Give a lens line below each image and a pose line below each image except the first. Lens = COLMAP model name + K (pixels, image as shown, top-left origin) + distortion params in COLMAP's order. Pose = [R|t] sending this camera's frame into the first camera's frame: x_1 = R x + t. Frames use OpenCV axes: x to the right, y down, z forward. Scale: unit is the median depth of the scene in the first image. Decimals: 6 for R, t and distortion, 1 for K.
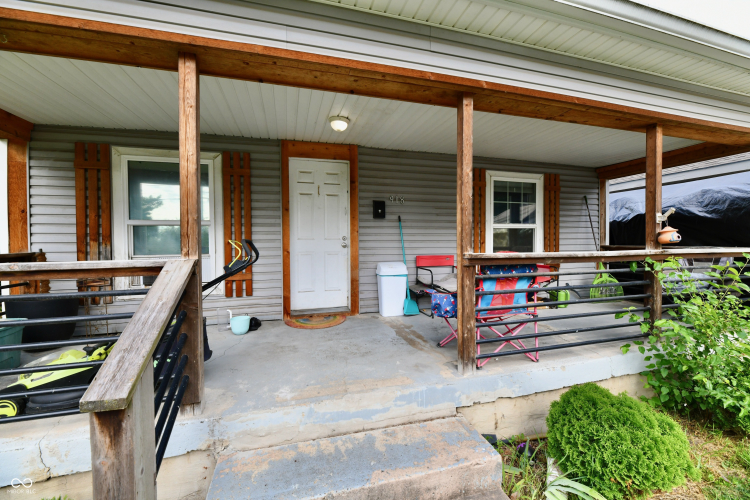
lens RADIAL K [[306.8, 0, 374.0], [0, 306.8, 245.8], [0, 0, 1]] dist [-0.001597, -0.002958]
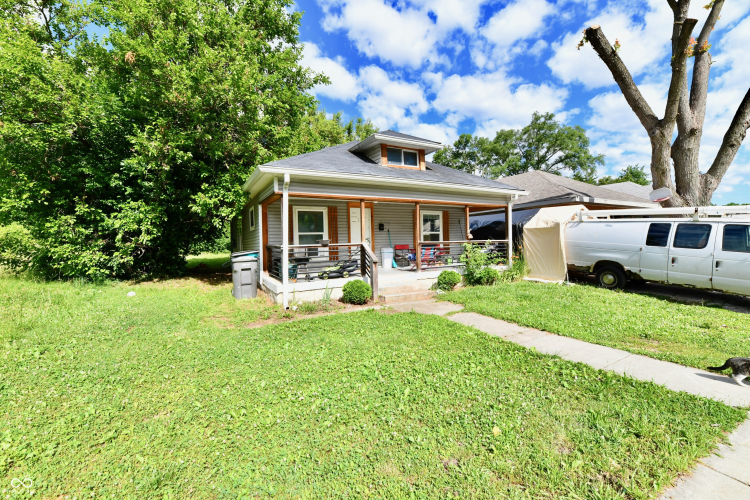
lens RADIAL K [[306.8, 0, 383.1], [0, 306.8, 233.1], [0, 0, 1]] dist [-0.001597, -0.002958]
pose [[0.968899, -0.008220, 0.247321, -0.575724], [0.018306, 0.999090, -0.038512, 0.029305], [-0.246779, 0.041842, 0.968168, -1.410704]]
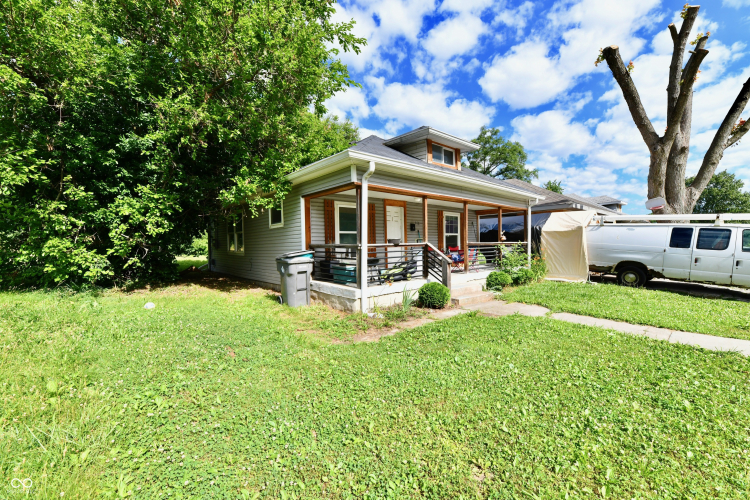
lens RADIAL K [[306.8, 0, 385.8], [0, 306.8, 245.9], [0, 0, 1]] dist [-0.001597, -0.002958]
pose [[0.897257, -0.008031, 0.441435, -1.197664], [0.013337, 0.999871, -0.008918, 0.045028], [-0.441306, 0.013889, 0.897249, -1.038969]]
